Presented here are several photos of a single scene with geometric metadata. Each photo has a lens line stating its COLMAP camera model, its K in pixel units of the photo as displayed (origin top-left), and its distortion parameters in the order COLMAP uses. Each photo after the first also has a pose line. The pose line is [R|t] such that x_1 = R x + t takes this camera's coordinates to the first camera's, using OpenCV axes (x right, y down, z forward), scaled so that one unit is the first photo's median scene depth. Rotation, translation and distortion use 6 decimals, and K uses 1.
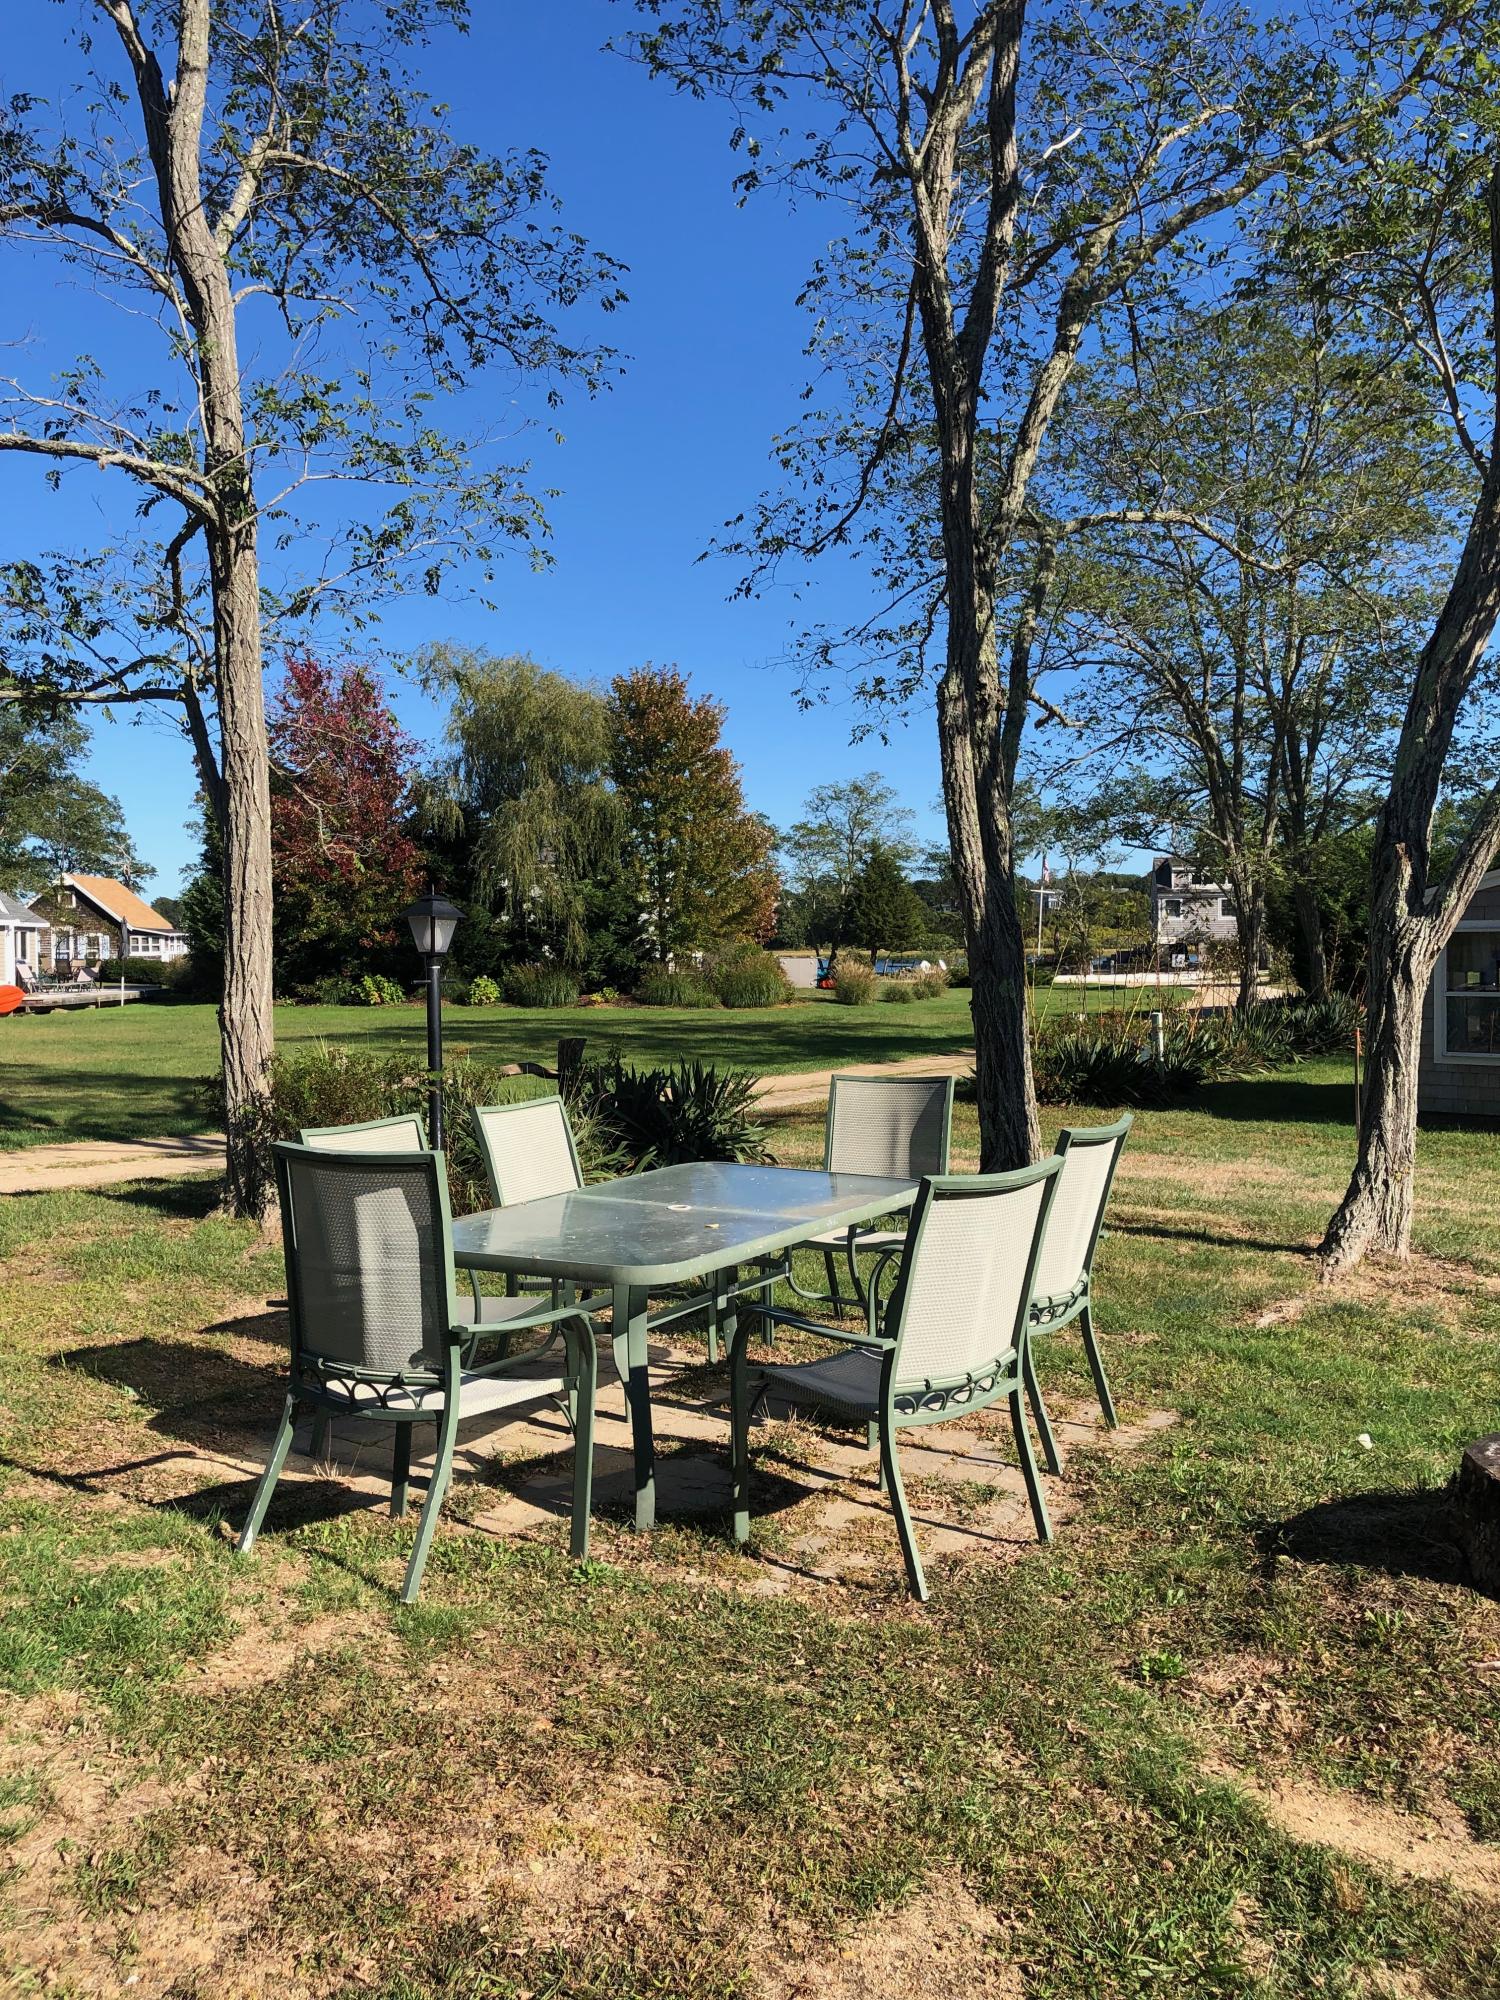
lens RADIAL K [[1636.6, 0, 741.5], [0, 1636.6, 1003.5], [0, 0, 1]] dist [0.029483, -0.039237]
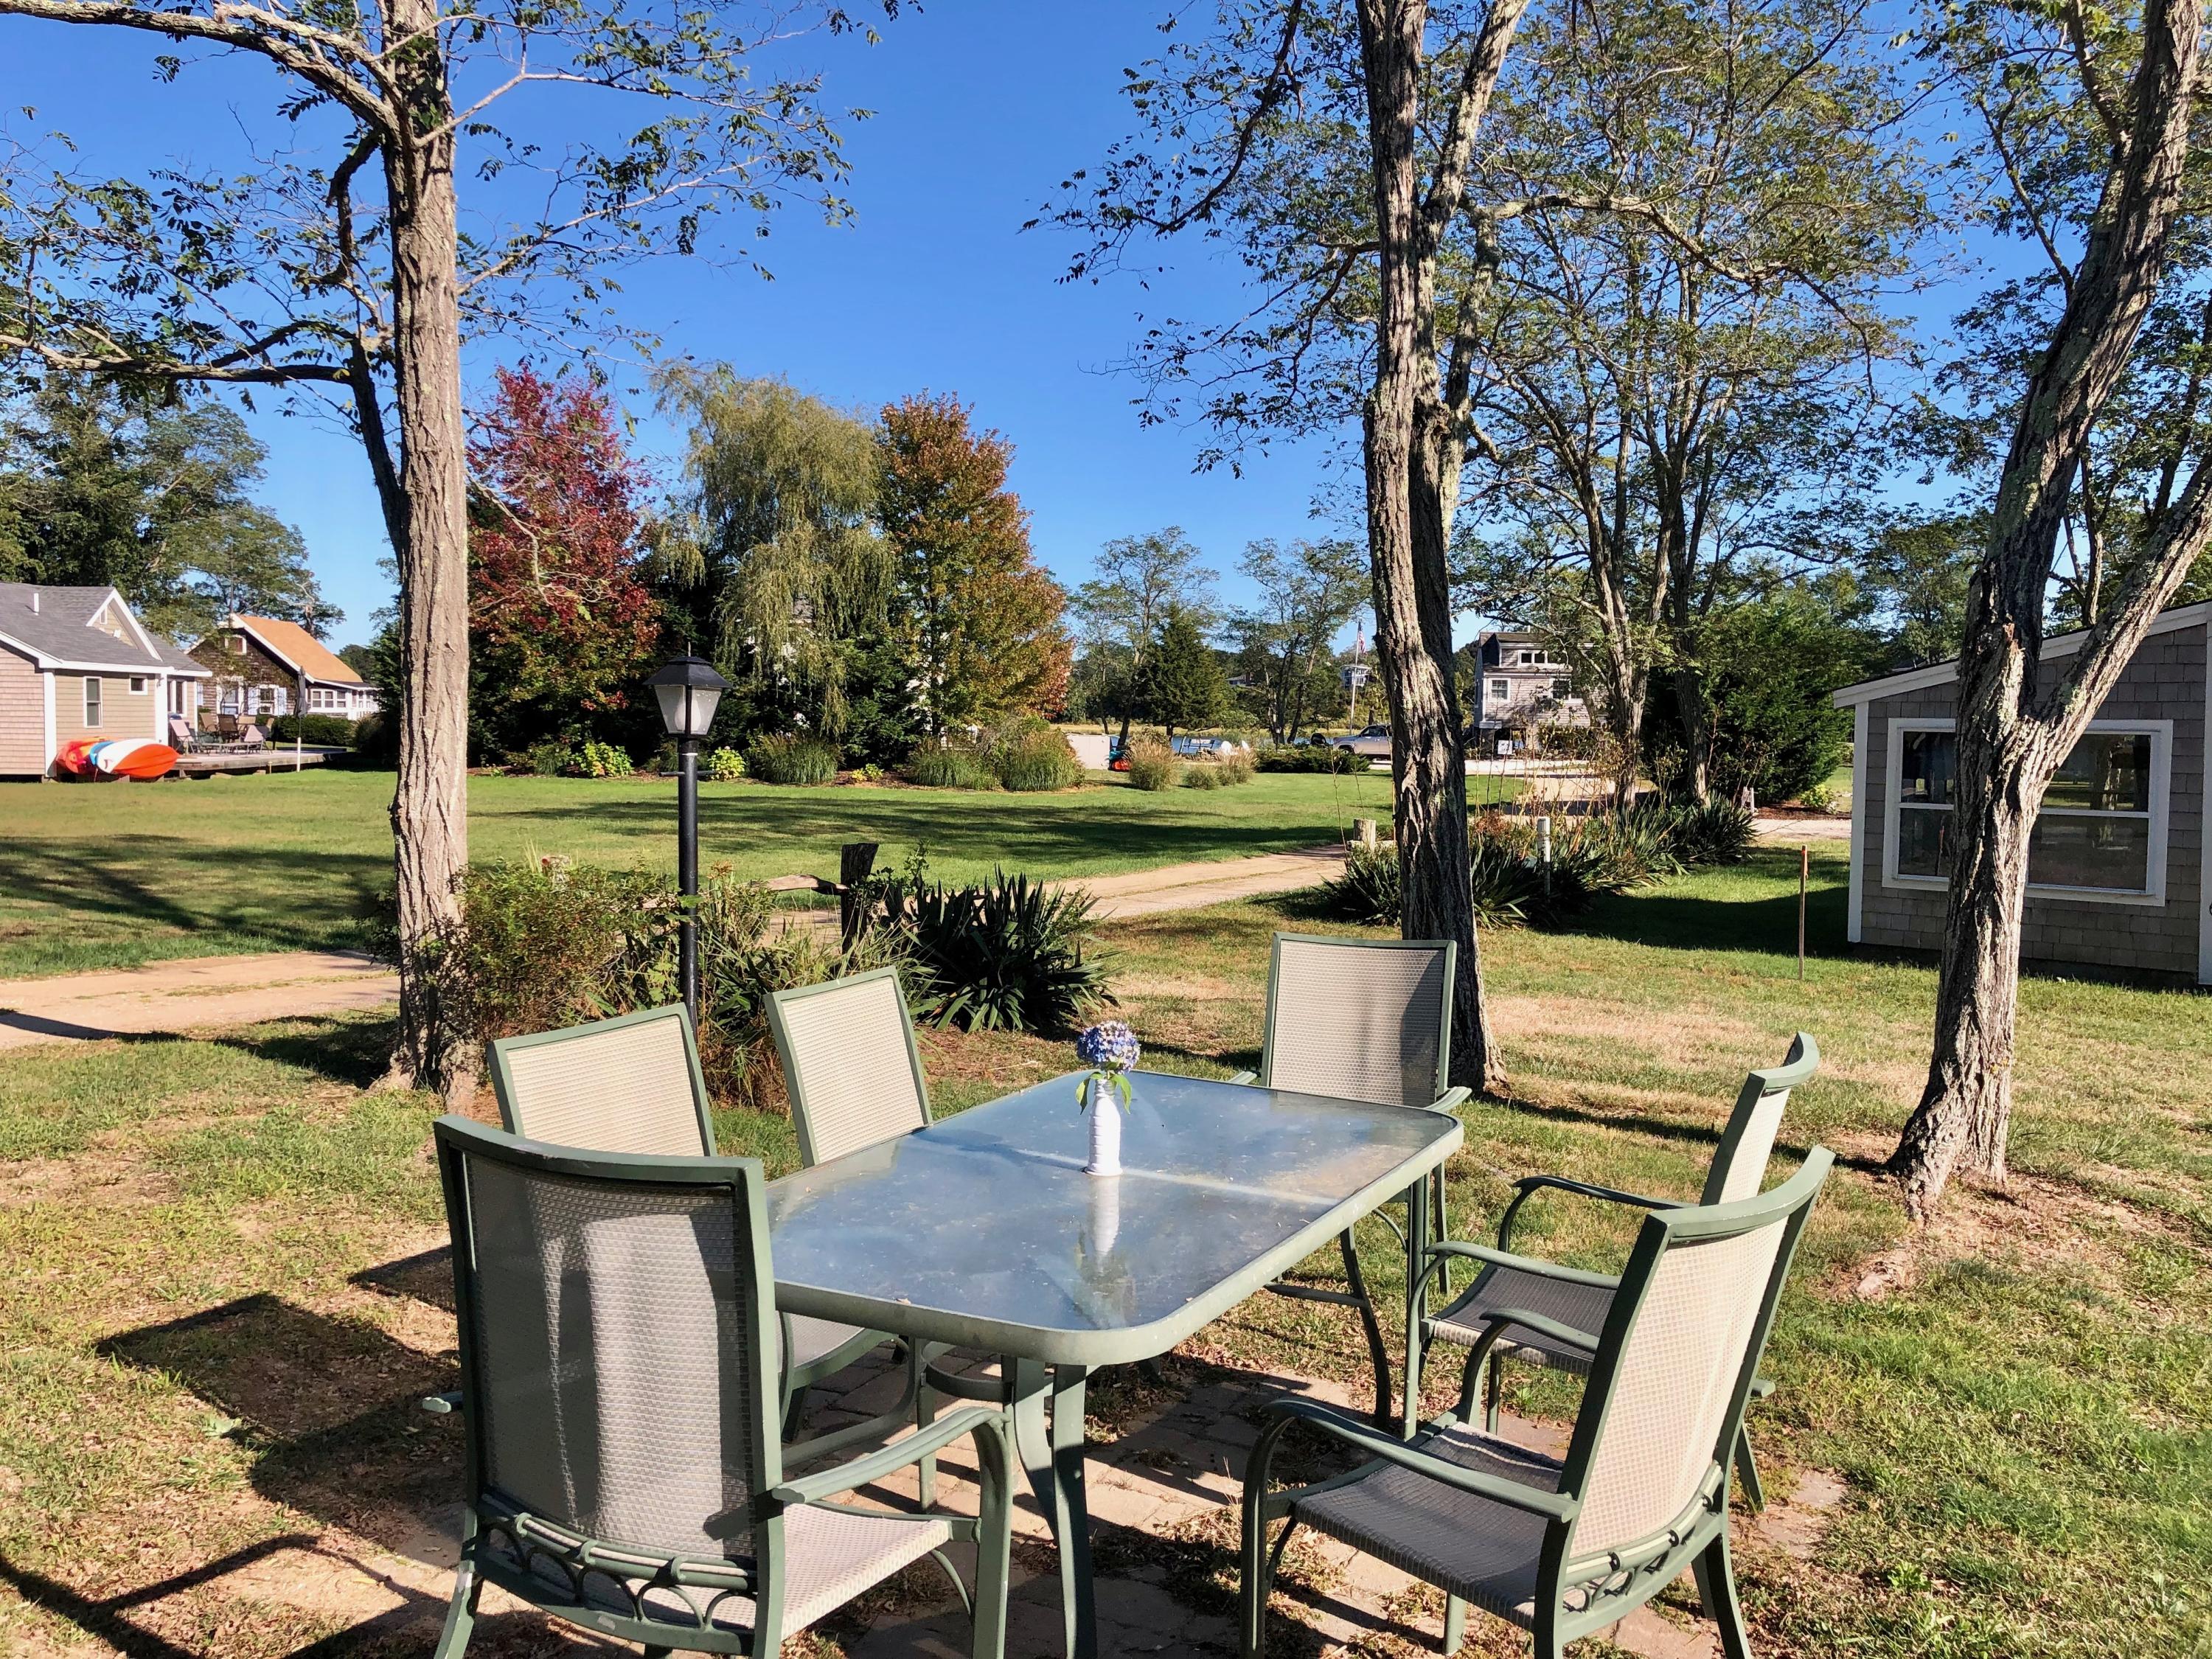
lens RADIAL K [[1810.1, 0, 1115.3], [0, 1810.1, 830.8], [0, 0, 1]] dist [0.029483, -0.039237]
pose [[0.998016, 0.021509, 0.059171, -0.038324], [-0.023095, 0.999389, 0.026236, -0.011924], [-0.058570, -0.027551, 0.997903, 0.150589]]
